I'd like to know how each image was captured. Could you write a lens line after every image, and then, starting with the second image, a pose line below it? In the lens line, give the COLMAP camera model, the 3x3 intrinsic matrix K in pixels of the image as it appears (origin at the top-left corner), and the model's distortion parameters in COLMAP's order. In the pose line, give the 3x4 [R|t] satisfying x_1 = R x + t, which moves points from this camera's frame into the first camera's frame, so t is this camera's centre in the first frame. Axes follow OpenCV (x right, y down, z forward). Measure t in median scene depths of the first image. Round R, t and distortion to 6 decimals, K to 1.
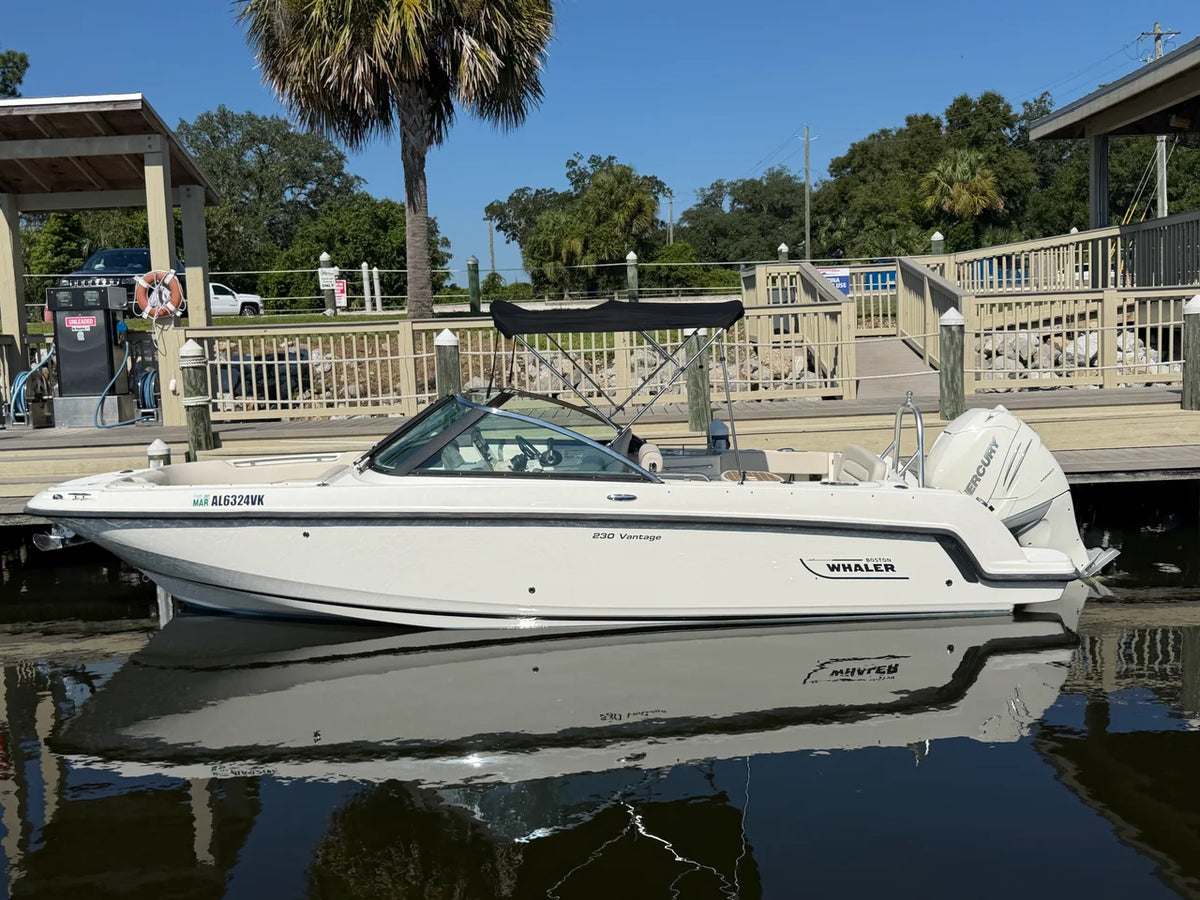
lens RADIAL K [[1191.0, 0, 600.0], [0, 1191.0, 450.0], [0, 0, 1]] dist [0.156031, -0.381891]
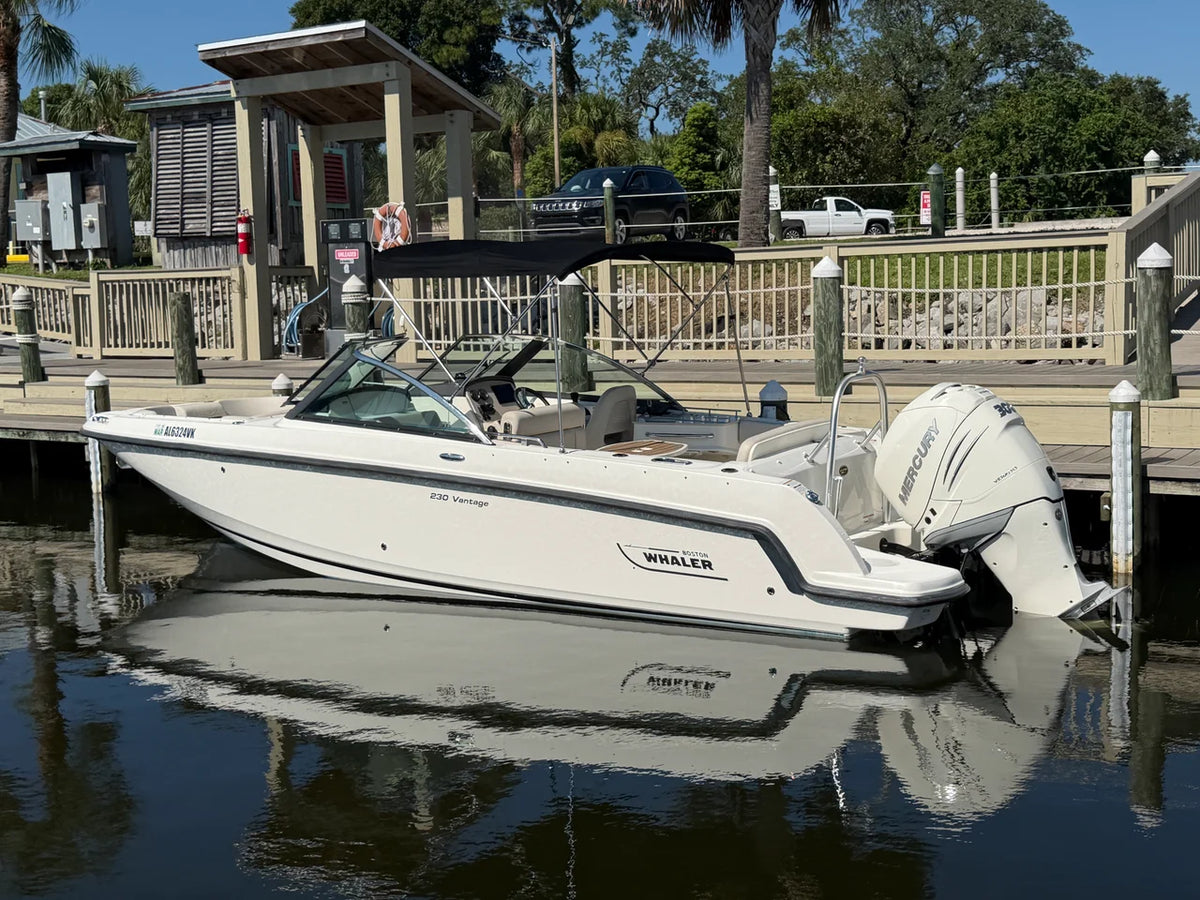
lens RADIAL K [[1512.2, 0, 598.5], [0, 1512.2, 480.0], [0, 0, 1]] dist [0.103910, 0.018741]
pose [[0.842890, 0.085224, -0.531293, 0.429198], [-0.057507, 0.995990, 0.068530, -0.017306], [0.535004, -0.027211, 0.844412, 0.037103]]
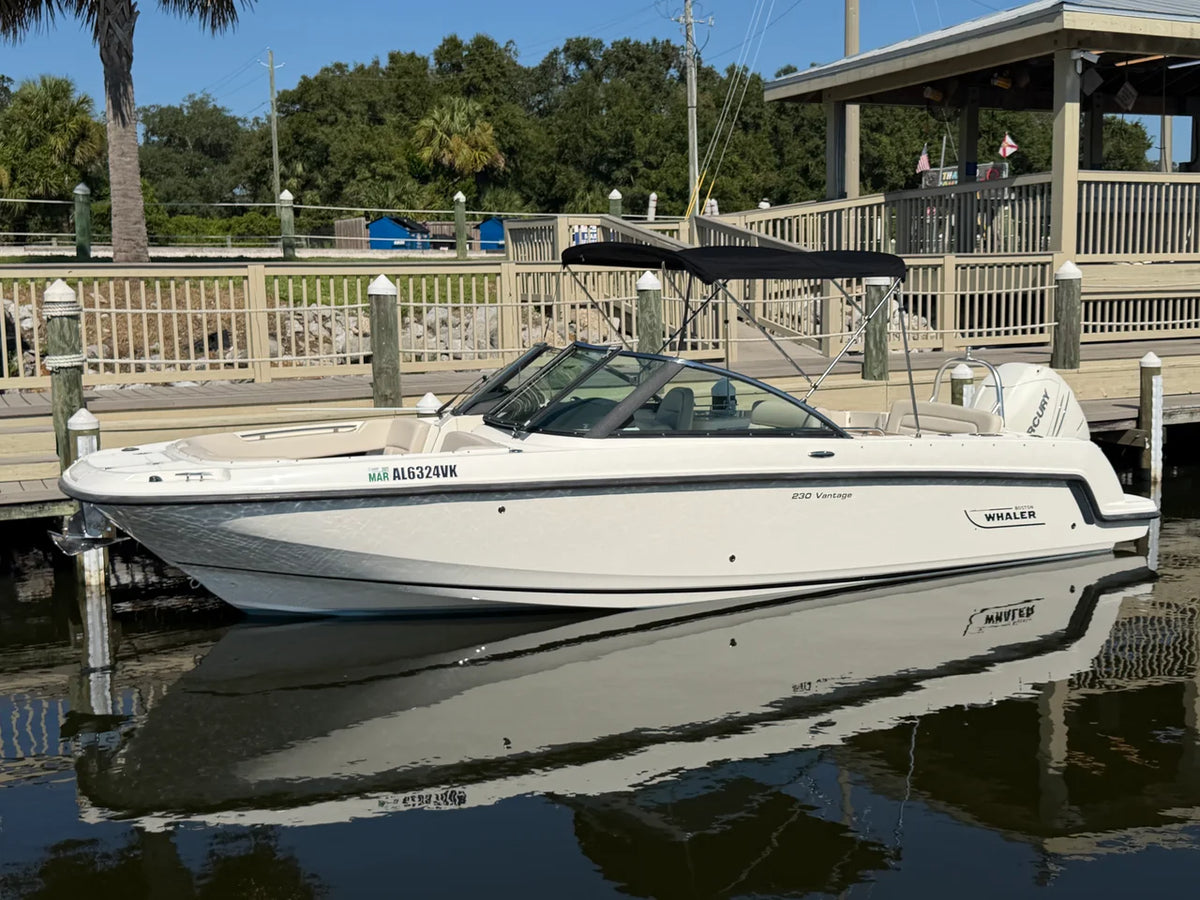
lens RADIAL K [[1399.1, 0, 600.0], [0, 1399.1, 450.0], [0, 0, 1]] dist [0.213668, -0.542899]
pose [[0.893579, -0.029102, 0.447962, -0.371012], [0.025716, 0.999576, 0.013640, 0.009500], [-0.448169, -0.000669, 0.893949, 0.043469]]
